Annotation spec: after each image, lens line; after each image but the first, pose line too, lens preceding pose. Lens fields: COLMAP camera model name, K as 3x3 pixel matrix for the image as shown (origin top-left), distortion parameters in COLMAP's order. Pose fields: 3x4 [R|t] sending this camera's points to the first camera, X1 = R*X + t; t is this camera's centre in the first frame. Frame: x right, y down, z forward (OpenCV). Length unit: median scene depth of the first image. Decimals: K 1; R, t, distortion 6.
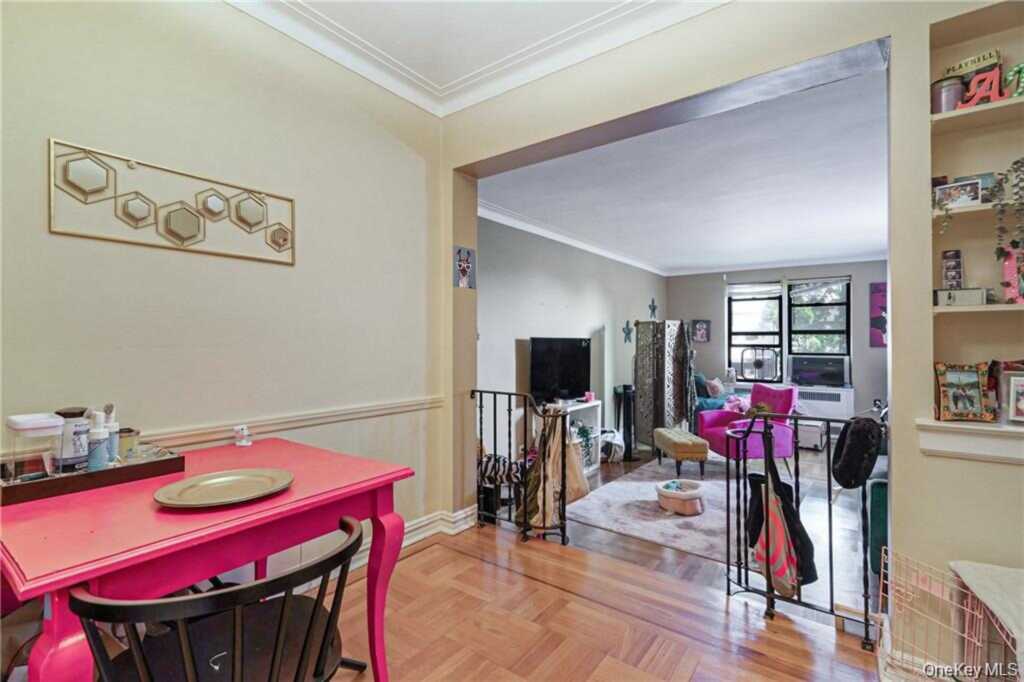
lens RADIAL K [[468.6, 0, 507.9], [0, 468.6, 334.6], [0, 0, 1]] dist [0.002036, 0.001365]
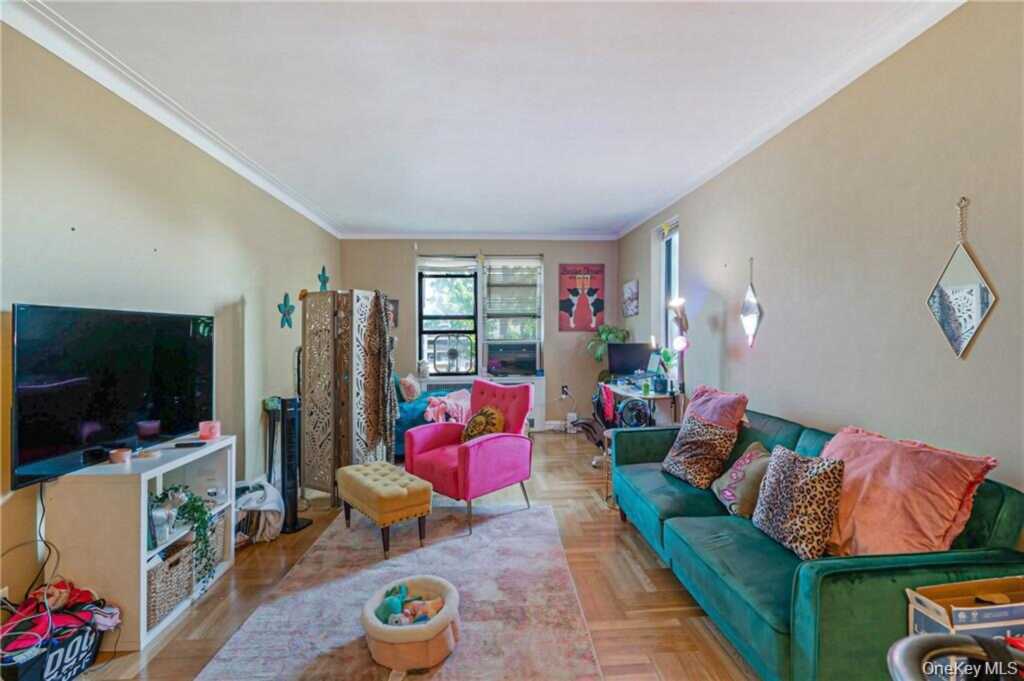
lens RADIAL K [[468.6, 0, 508.3], [0, 468.6, 331.8], [0, 0, 1]] dist [0.002036, 0.001365]
pose [[0.761708, -0.006277, 0.647890, 0.086574], [-0.000128, 0.999952, 0.009838, 0.019626], [-0.647921, -0.007576, 0.761670, 0.380941]]
